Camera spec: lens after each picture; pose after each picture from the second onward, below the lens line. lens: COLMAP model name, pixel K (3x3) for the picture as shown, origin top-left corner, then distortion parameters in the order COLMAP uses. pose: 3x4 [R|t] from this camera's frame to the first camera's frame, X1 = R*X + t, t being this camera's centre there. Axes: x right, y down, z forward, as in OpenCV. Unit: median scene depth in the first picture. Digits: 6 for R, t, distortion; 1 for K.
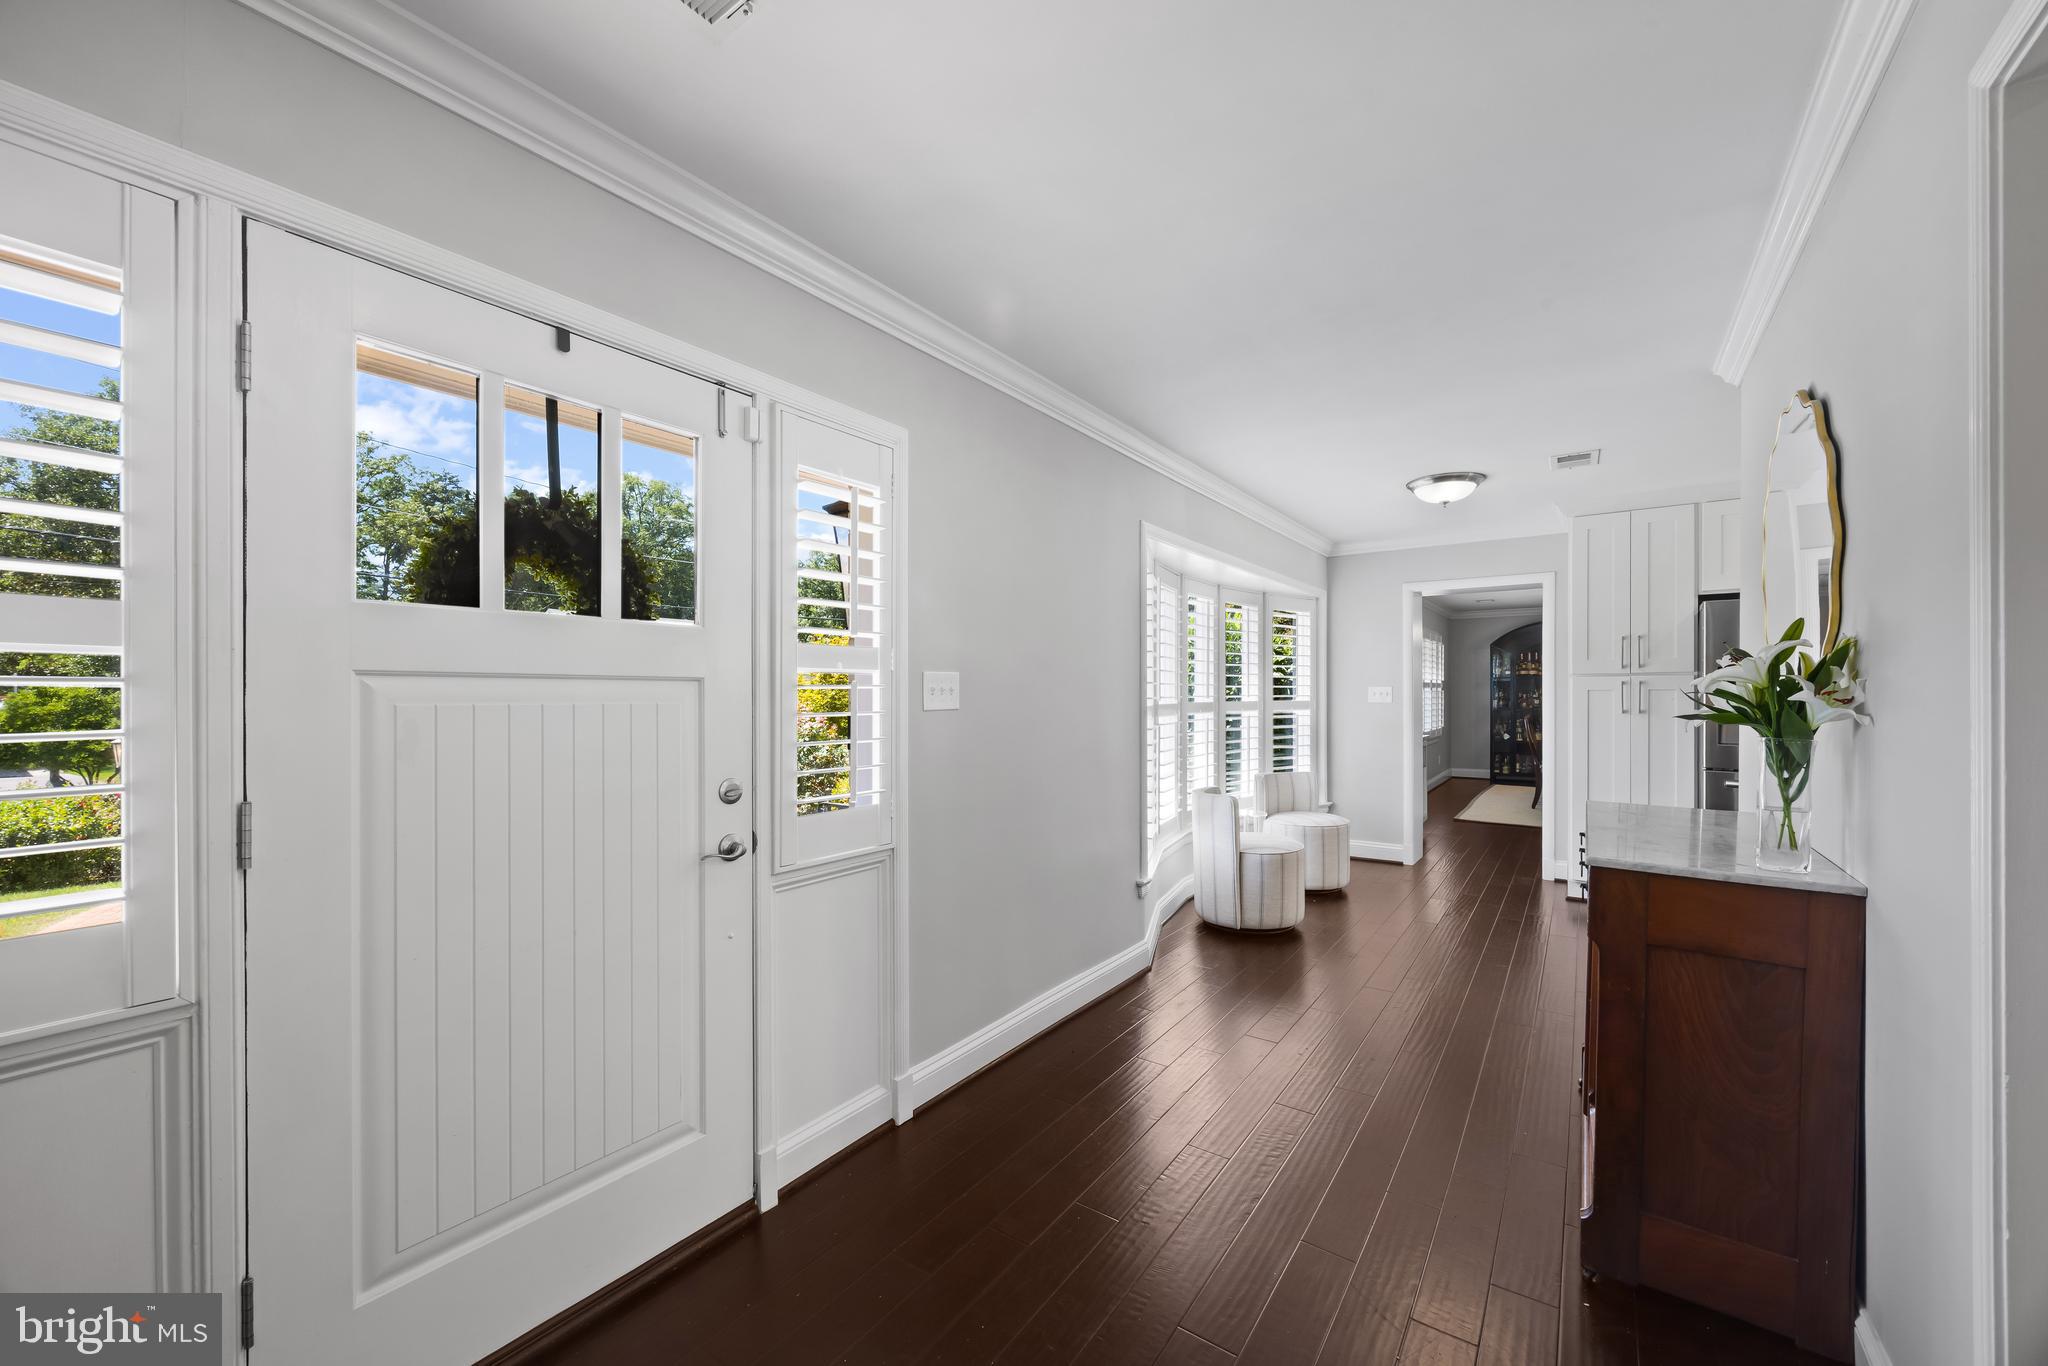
lens RADIAL K [[772.6, 0, 1038.6], [0, 772.6, 697.0], [0, 0, 1]] dist [-0.000913, -0.000017]
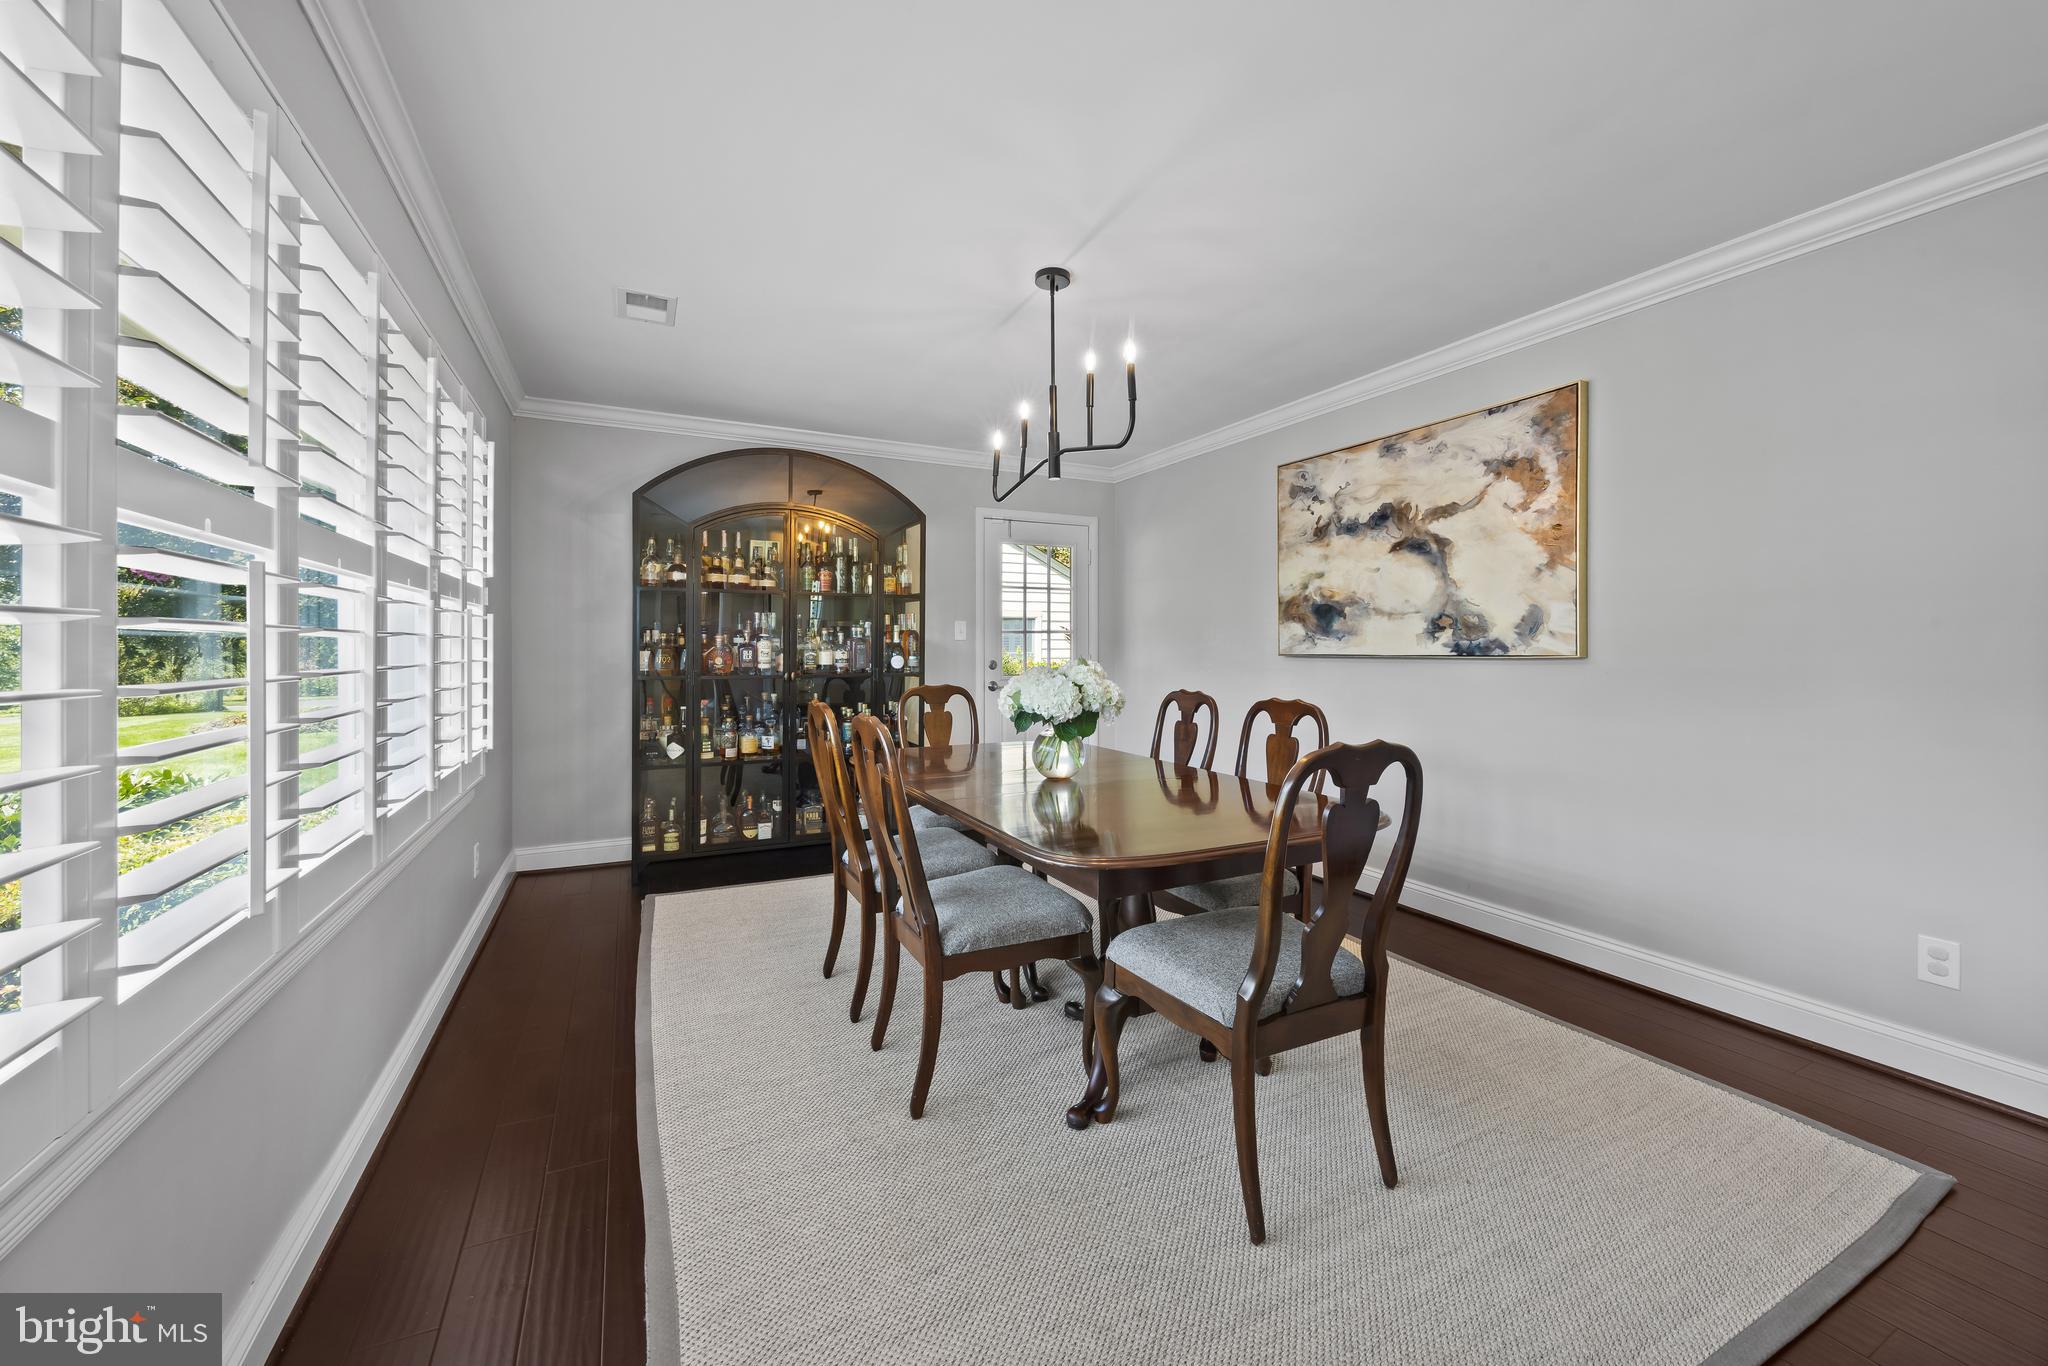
lens RADIAL K [[807.3, 0, 1037.8], [0, 807.3, 651.1], [0, 0, 1]] dist [-0.006885, -0.000264]
pose [[0.465622, -0.000978, 0.884983, 0.645152], [0.001938, 0.999998, 0.000086, 0.008031], [-0.884981, 0.001675, 0.465623, 1.242059]]
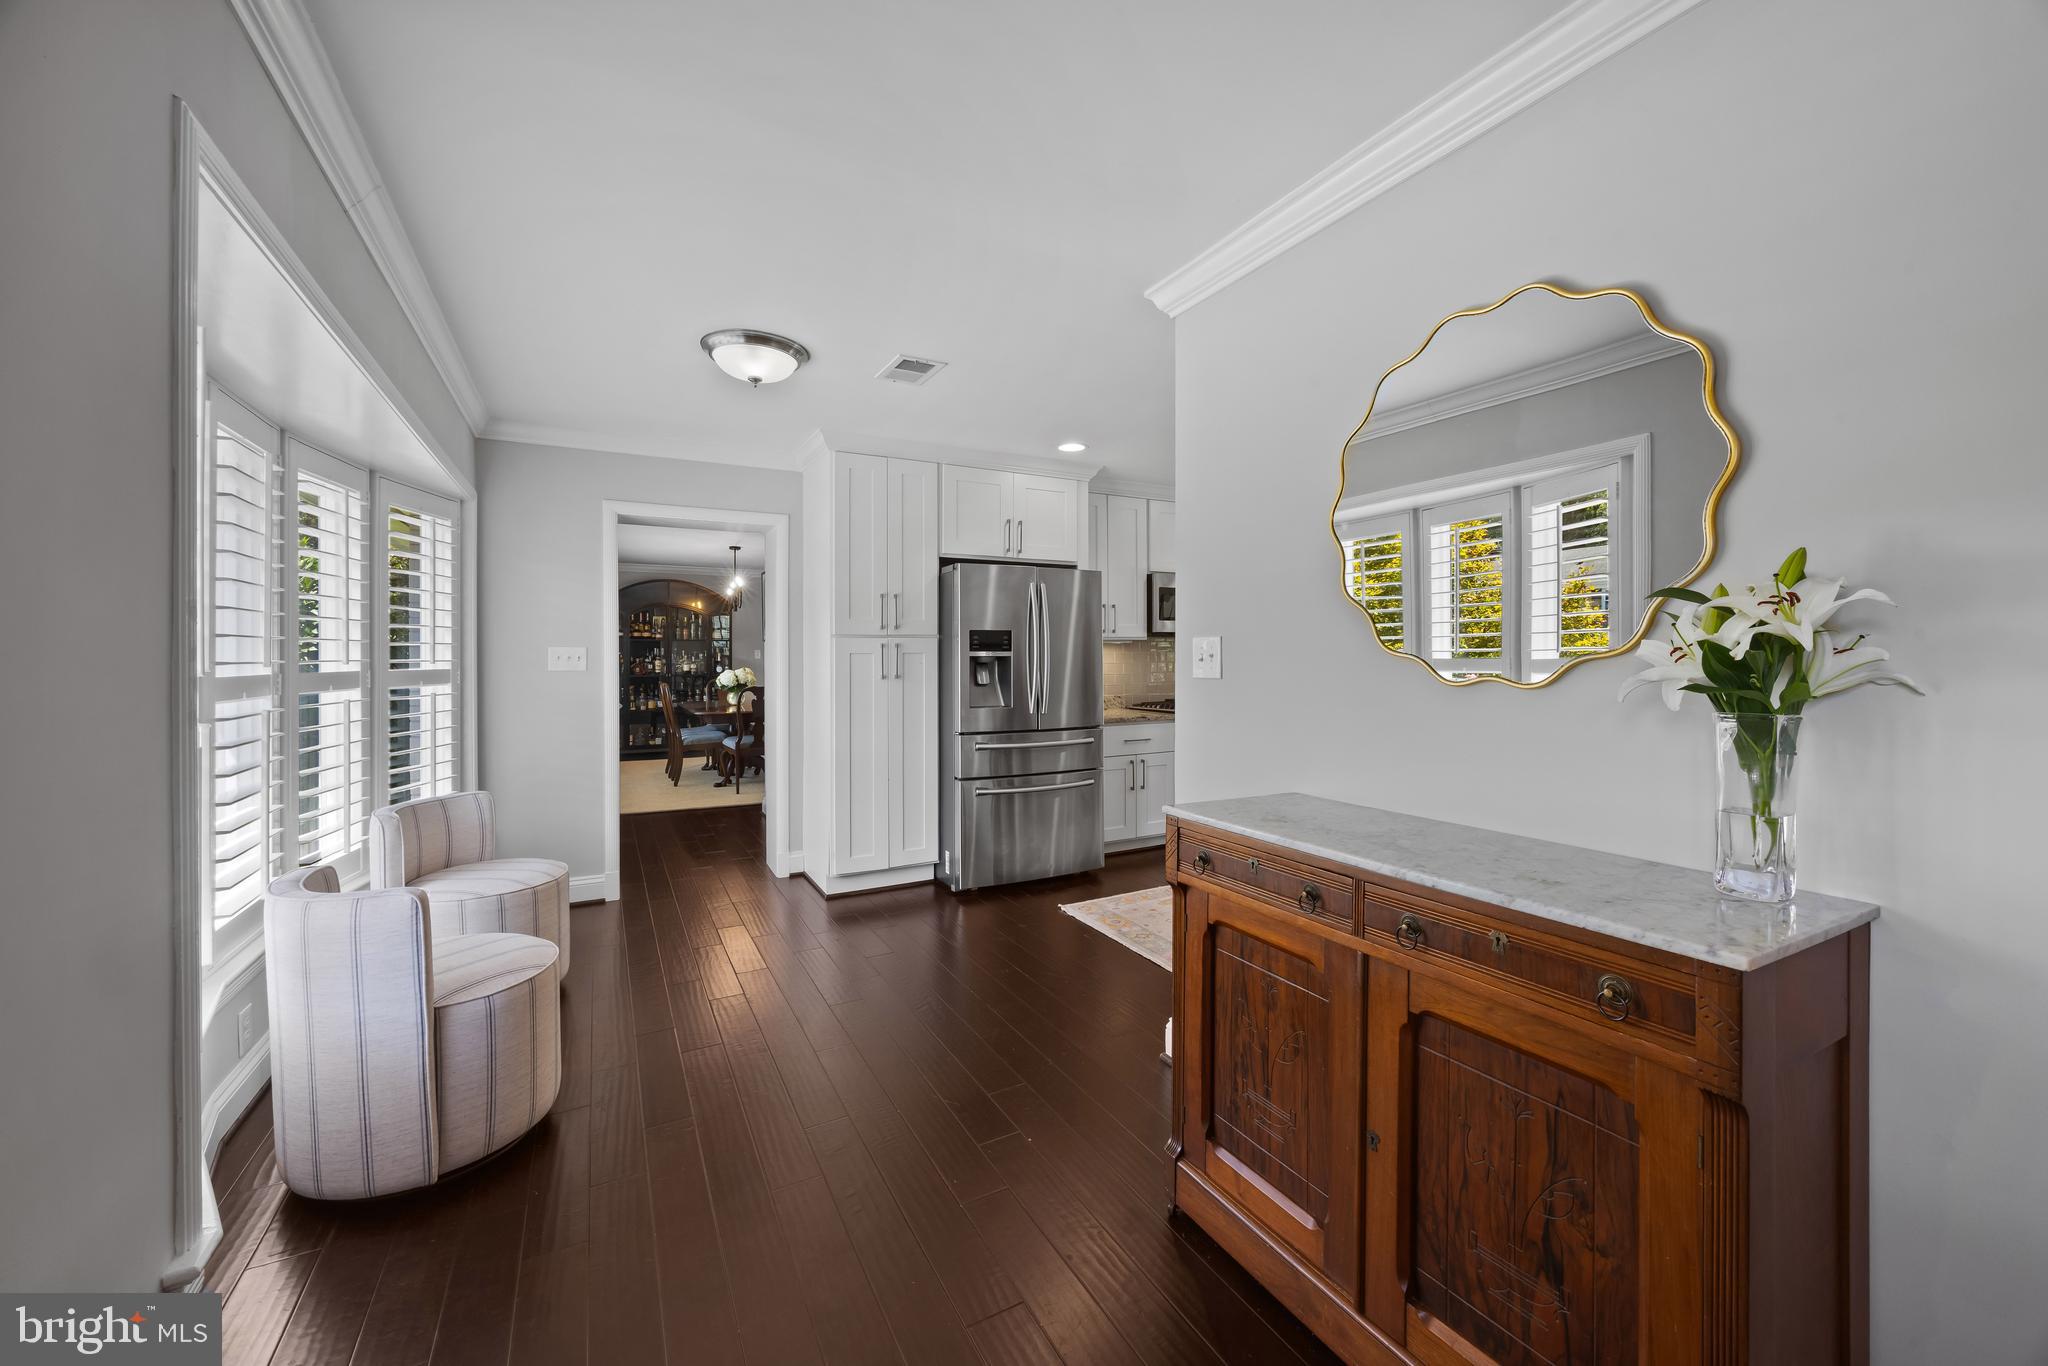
lens RADIAL K [[790.9, 0, 1024.4], [0, 790.9, 659.9], [0, 0, 1]] dist [-0.002111, -0.000040]
pose [[0.440822, -0.001713, 0.897593, -0.001380], [0.003346, 0.999994, 0.000265, -0.000931], [-0.897588, 0.002886, 0.440825, 0.343797]]
